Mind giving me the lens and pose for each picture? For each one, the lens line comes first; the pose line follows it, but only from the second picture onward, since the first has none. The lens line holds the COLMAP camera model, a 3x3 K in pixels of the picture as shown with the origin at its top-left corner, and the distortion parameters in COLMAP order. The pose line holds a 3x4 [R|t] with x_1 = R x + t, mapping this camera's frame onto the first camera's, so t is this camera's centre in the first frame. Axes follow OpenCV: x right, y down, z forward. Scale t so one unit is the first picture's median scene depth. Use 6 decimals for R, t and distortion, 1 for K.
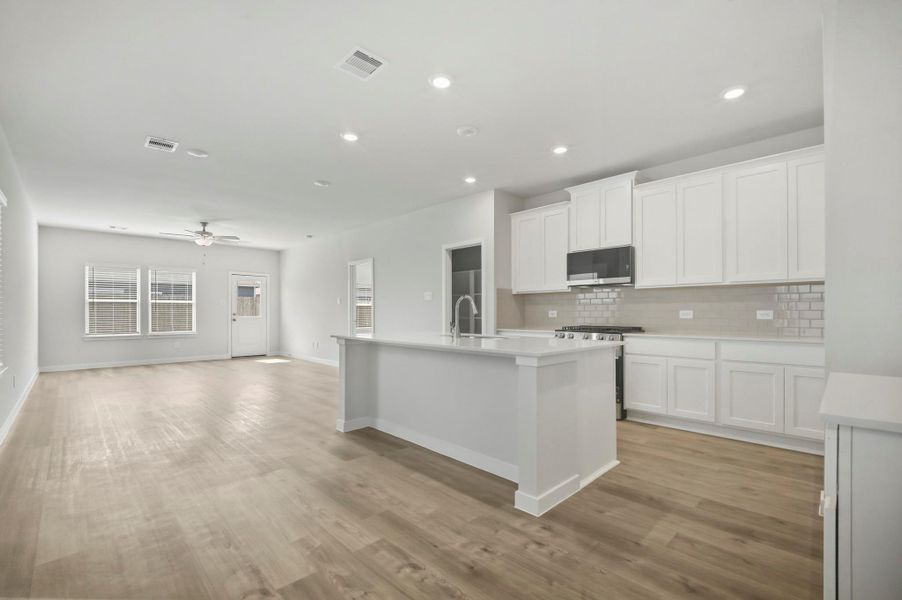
lens RADIAL K [[390.6, 0, 459.9], [0, 390.6, 316.3], [0, 0, 1]] dist [0.000513, -0.000019]
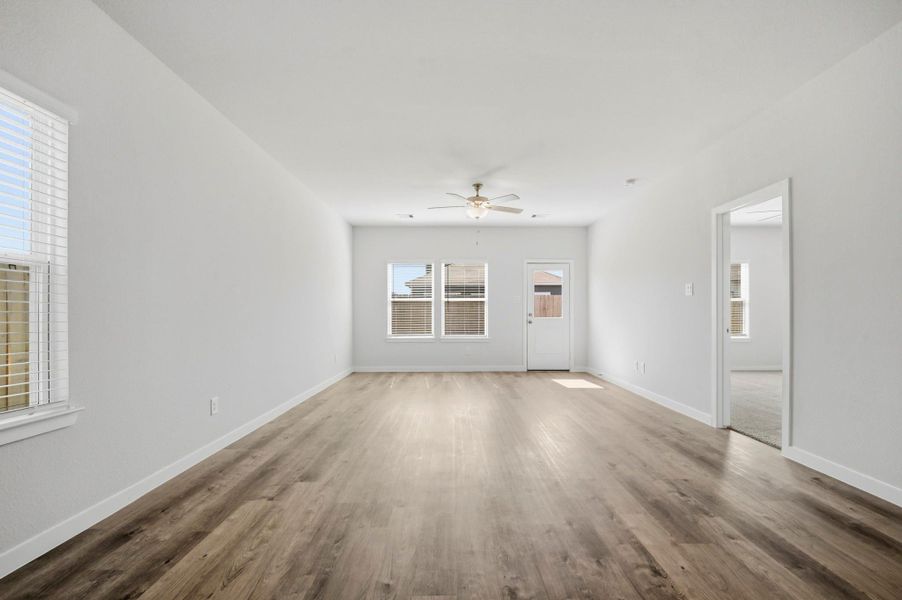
lens RADIAL K [[400.7, 0, 451.7], [0, 400.7, 315.1], [0, 0, 1]] dist [0.000210, 0.000045]
pose [[0.704328, 0.002634, -0.709870, -0.156592], [-0.004260, 0.999991, -0.000517, -0.004037], [0.709862, 0.003388, 0.704333, 0.410471]]
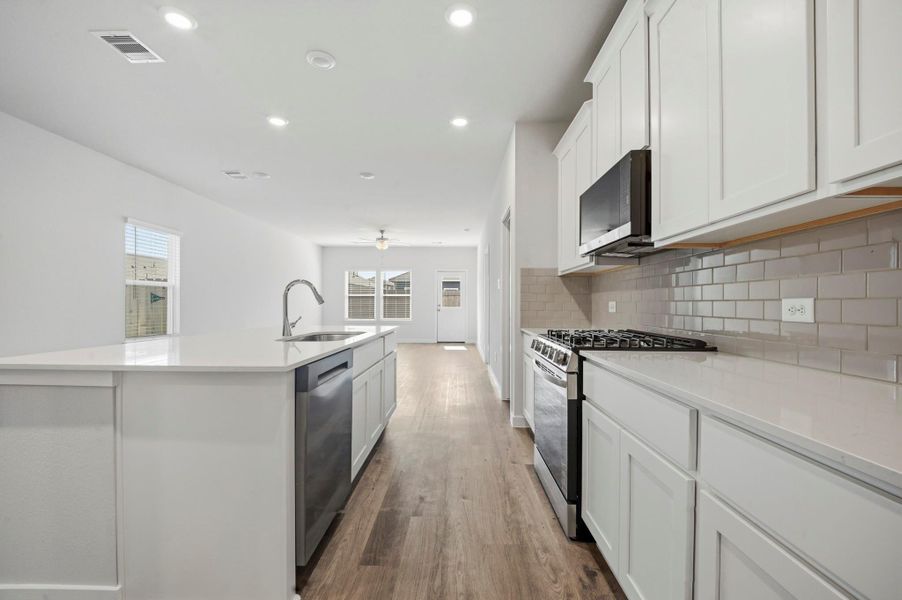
lens RADIAL K [[377.9, 0, 454.4], [0, 377.9, 305.0], [0, 0, 1]] dist [0.001530, 0.000067]
pose [[0.695056, 0.003718, -0.718946, 0.319487], [-0.009160, 0.999951, -0.003685, -0.002612], [0.718897, 0.009147, 0.695056, 0.301891]]
